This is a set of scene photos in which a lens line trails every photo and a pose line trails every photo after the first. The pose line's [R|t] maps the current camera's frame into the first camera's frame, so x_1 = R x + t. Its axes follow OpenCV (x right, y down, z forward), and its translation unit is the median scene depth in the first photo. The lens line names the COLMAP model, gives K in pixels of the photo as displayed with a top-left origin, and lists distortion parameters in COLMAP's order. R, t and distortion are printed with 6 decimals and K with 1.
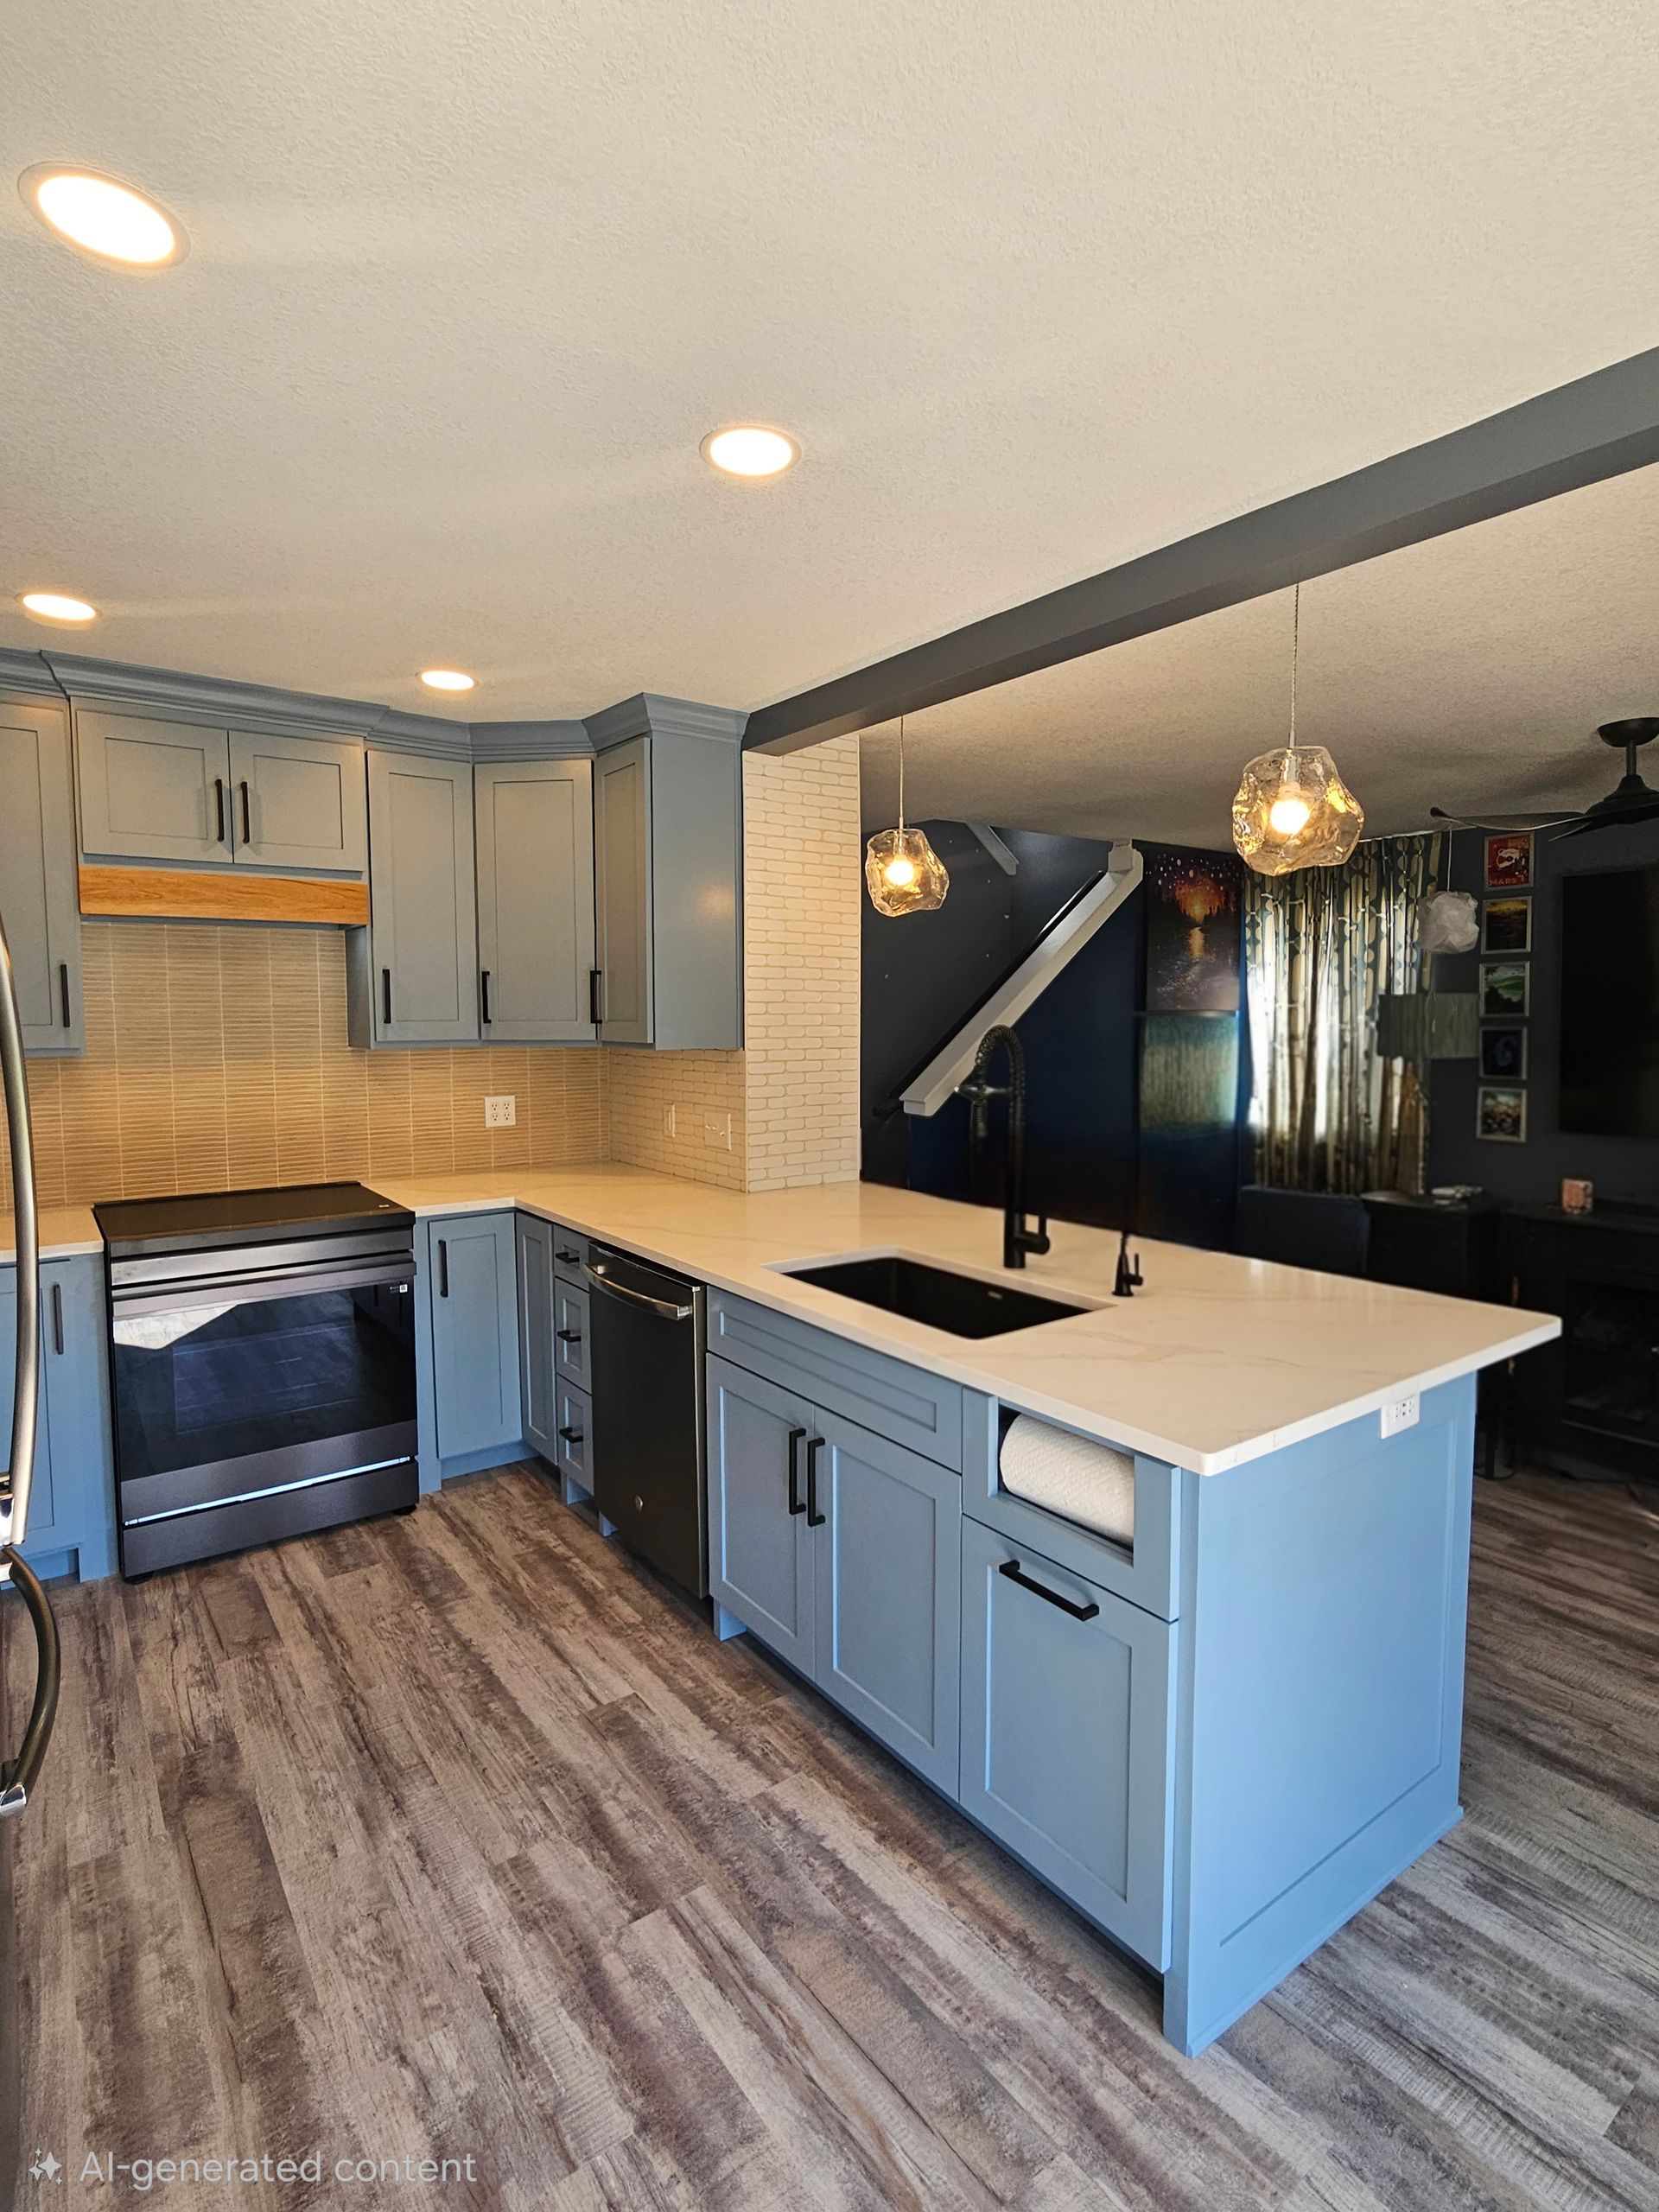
lens RADIAL K [[1084.7, 0, 805.2], [0, 1084.7, 1089.1], [0, 0, 1]] dist [-0.004745, 0.000730]
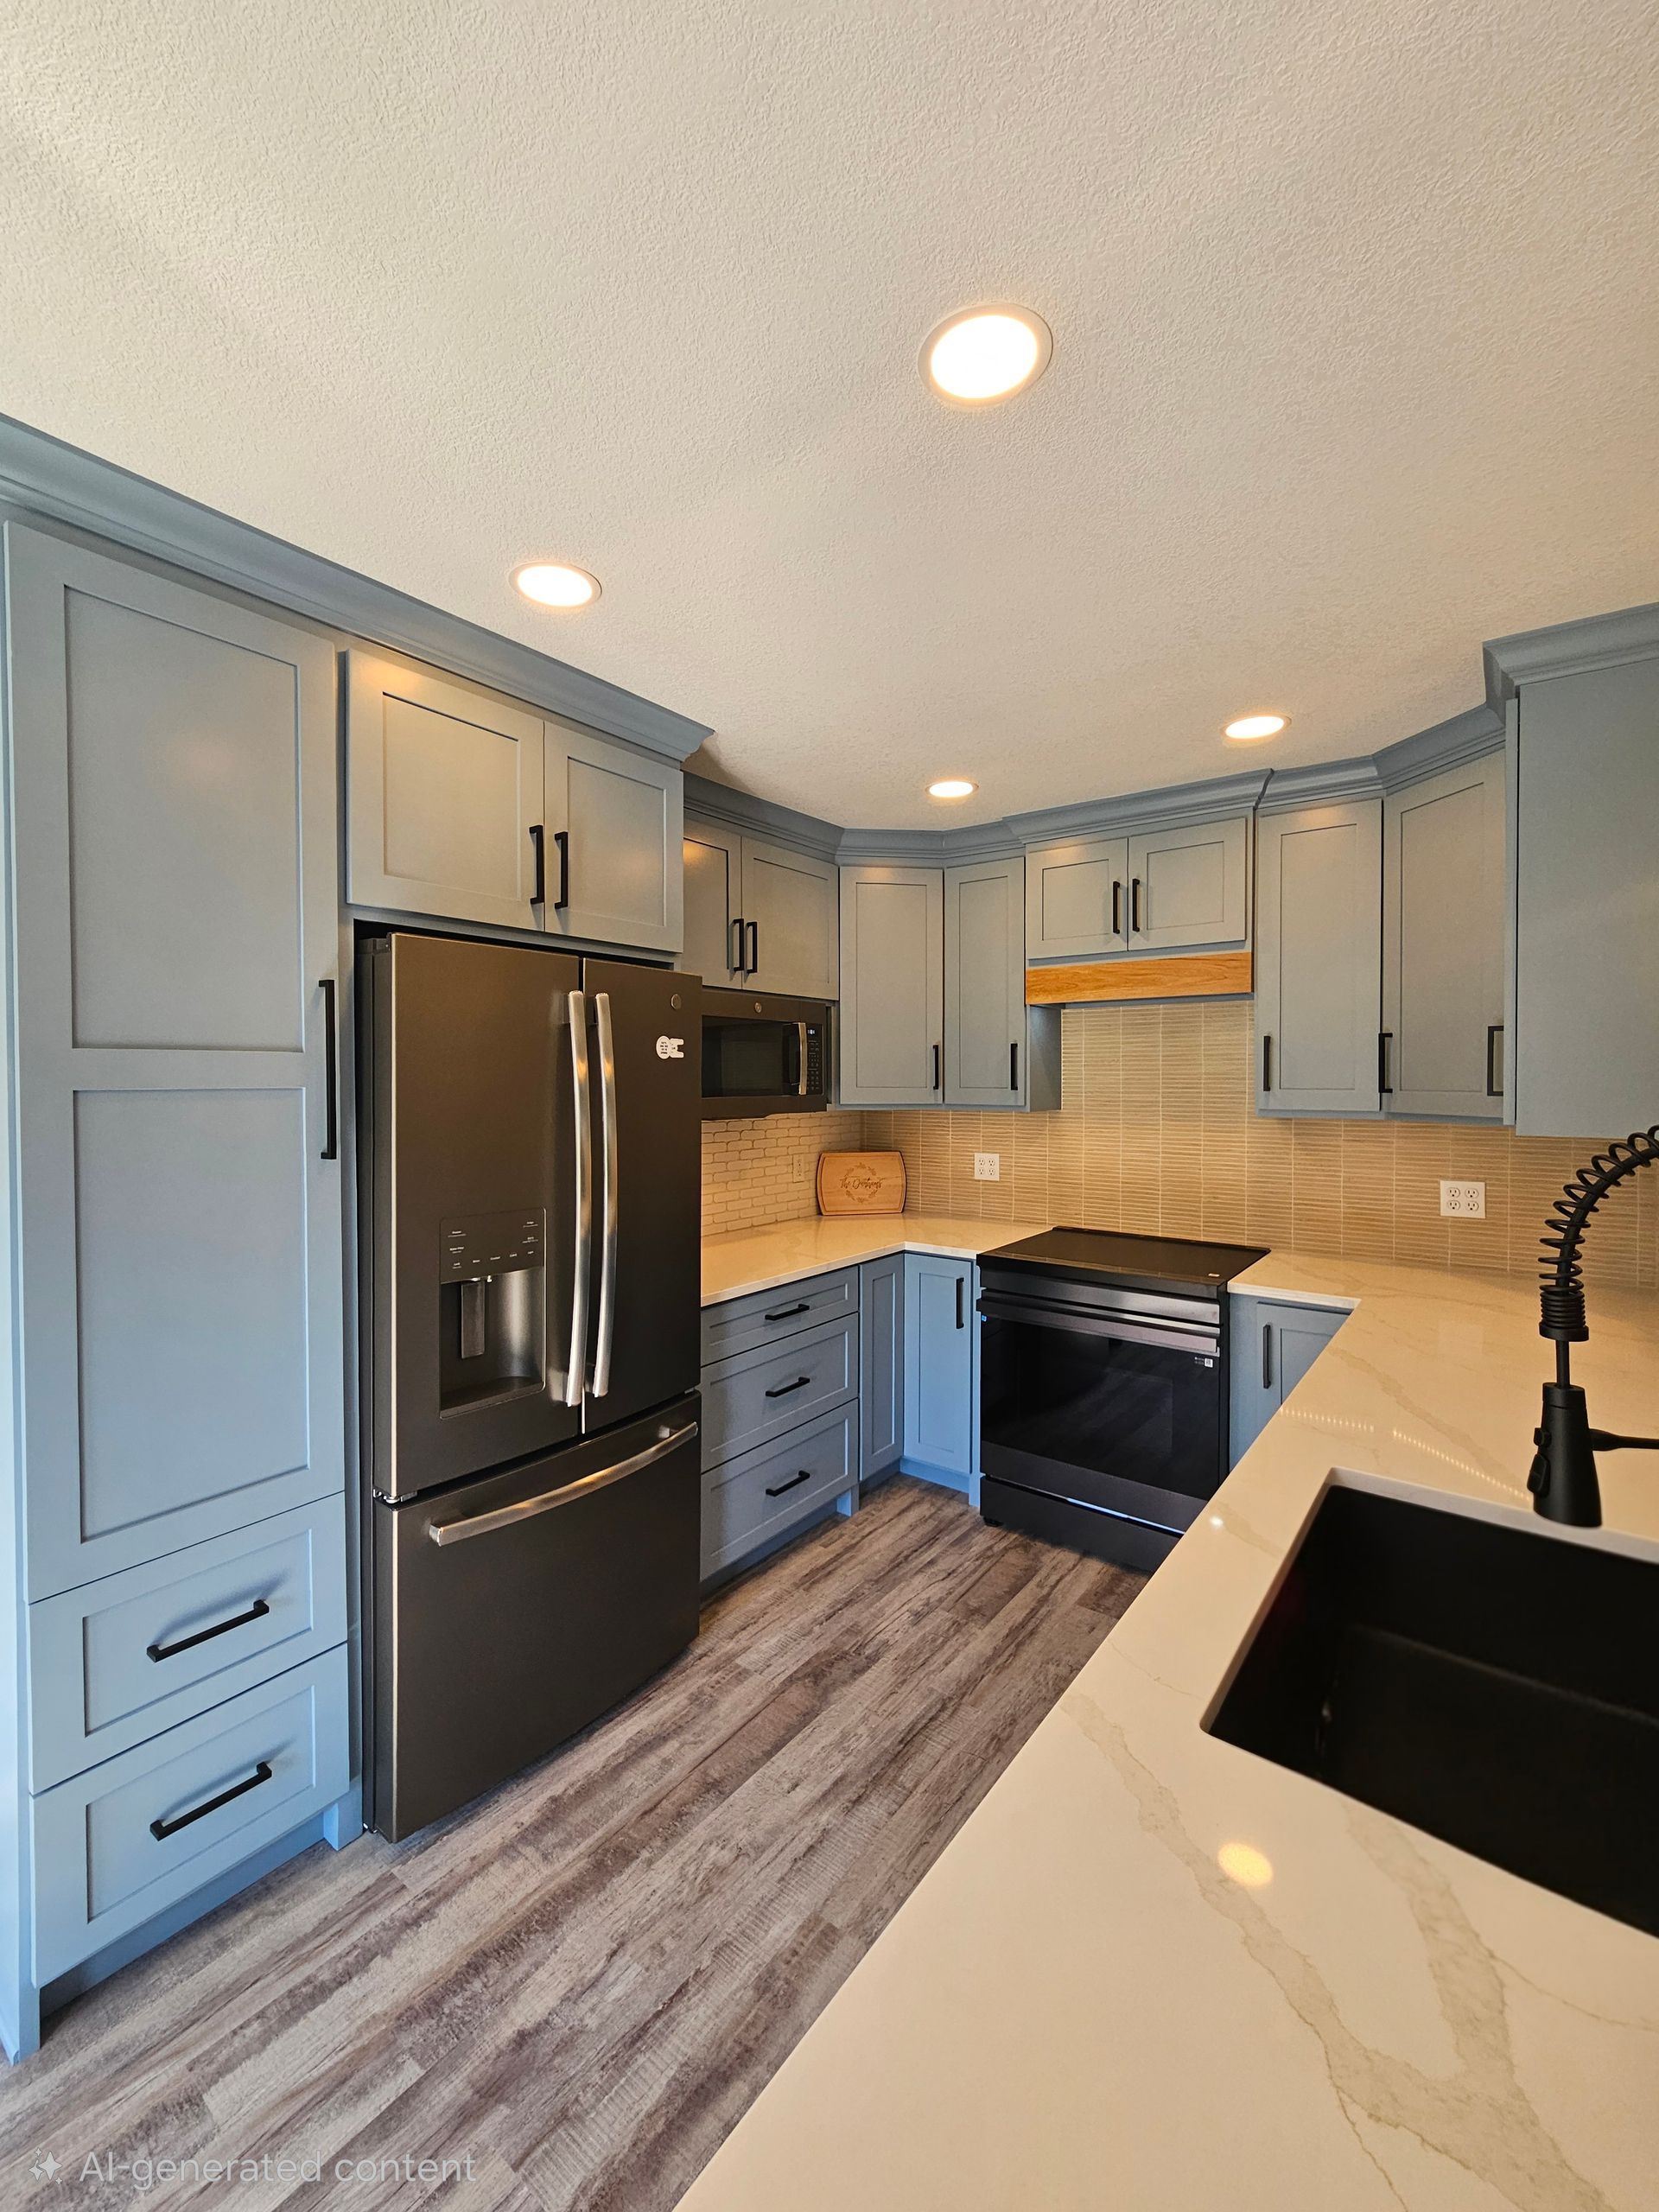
lens RADIAL K [[910.7, 0, 821.4], [0, 910.7, 1094.0], [0, 0, 1]] dist [-0.001412, 0.000813]
pose [[0.289336, 0.018467, -0.957049, 0.323839], [-0.068257, 0.997667, -0.001385, -0.033879], [0.954791, 0.065726, 0.289922, 0.436487]]
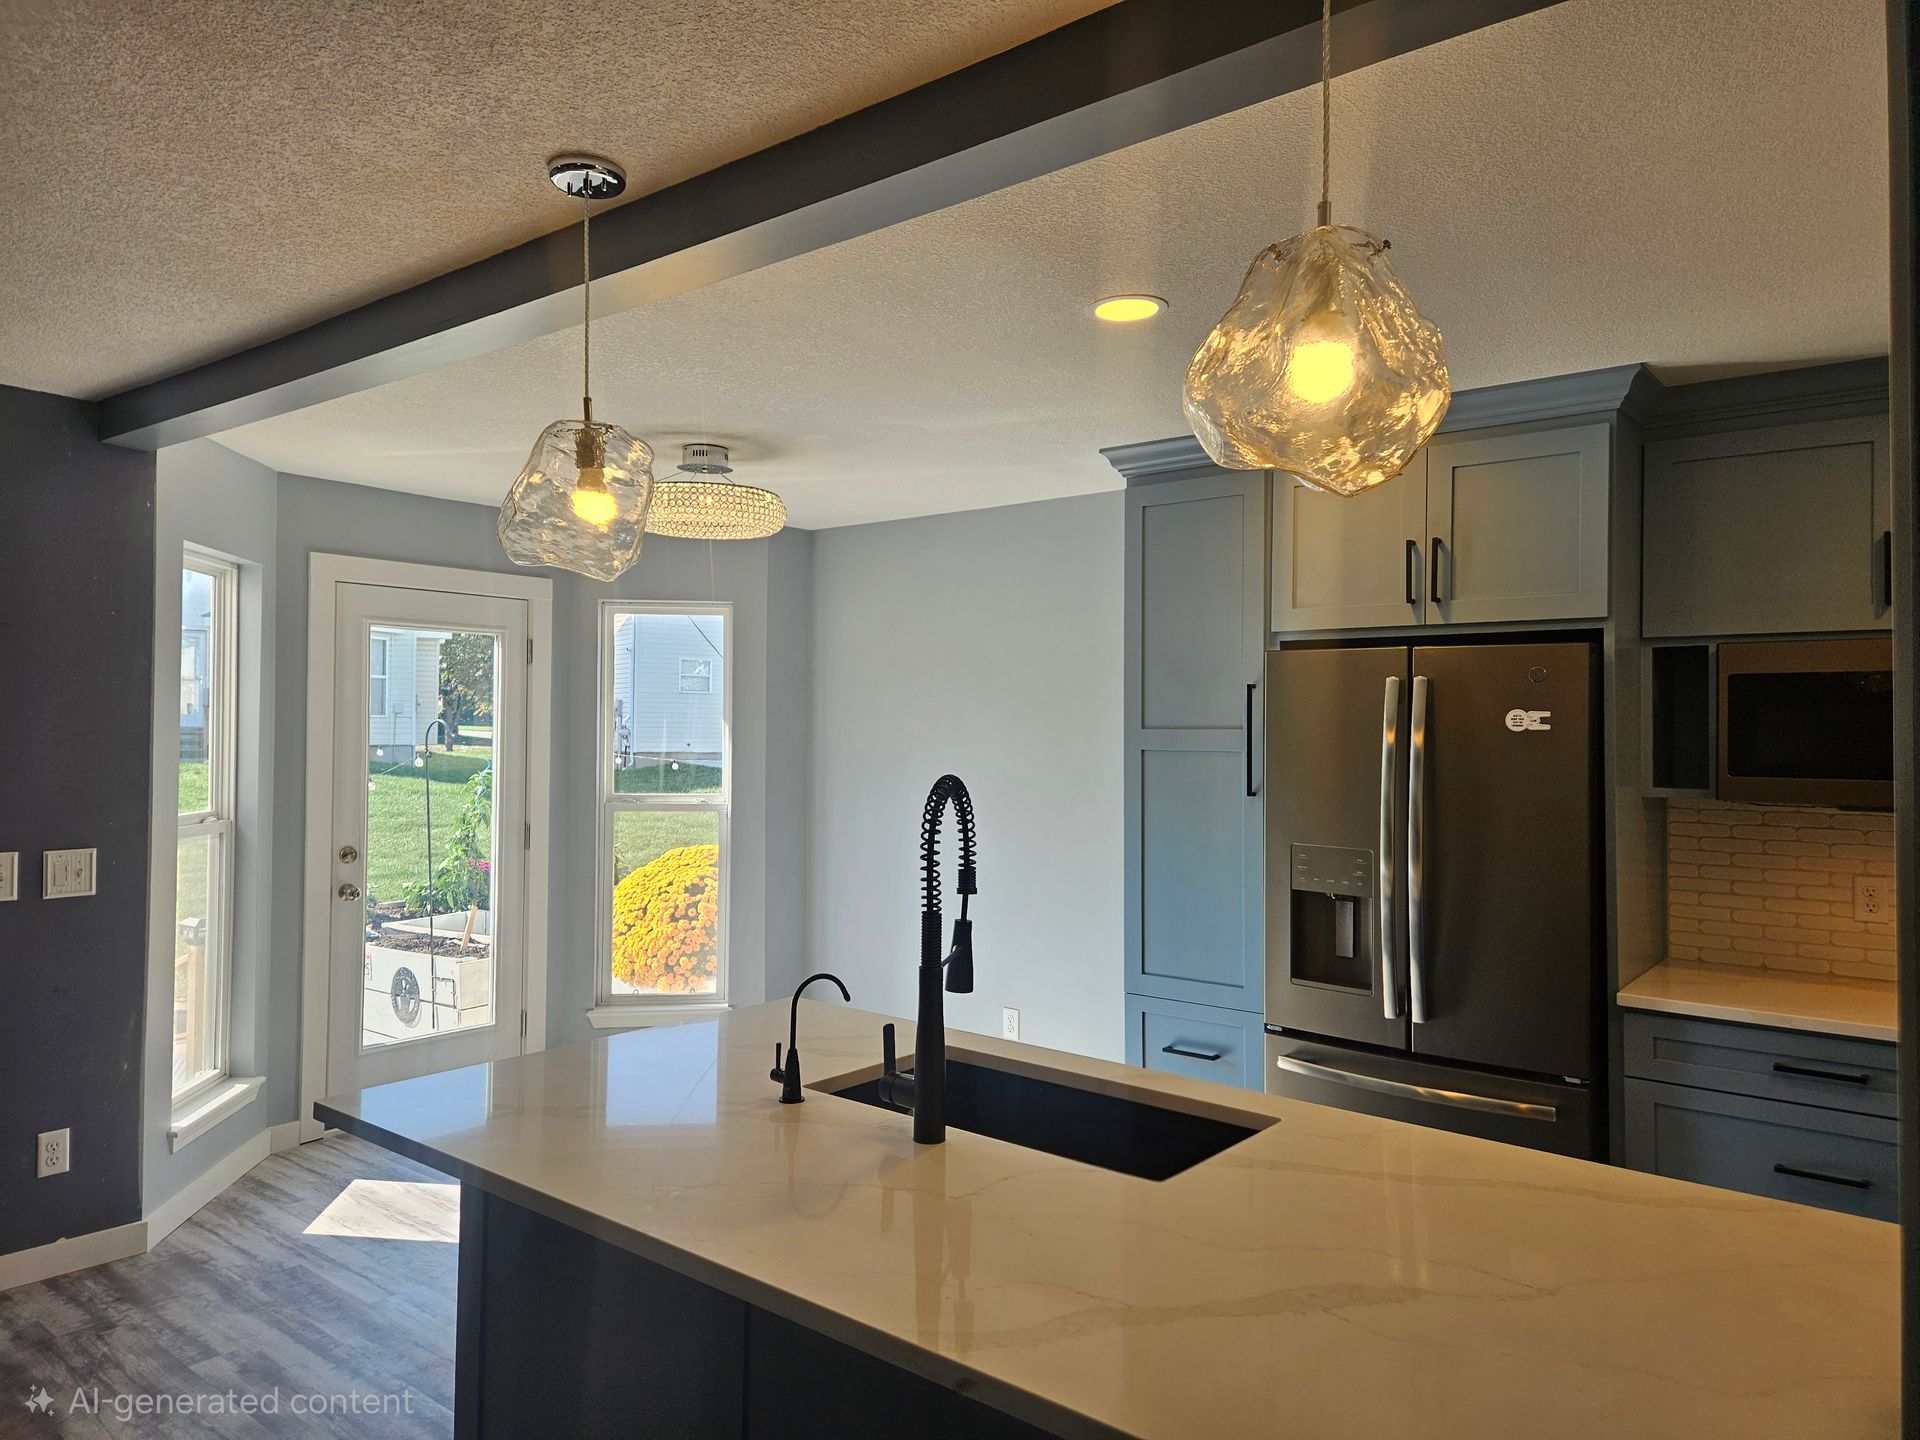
lens RADIAL K [[1302.5, 0, 962.5], [0, 1302.5, 724.8], [0, 0, 1]] dist [-0.003926, 0.000014]
pose [[-0.966944, -0.016853, -0.254432, 0.281770], [-0.032272, 0.997878, 0.056546, -0.161846], [0.252939, 0.062888, -0.965436, 2.244981]]
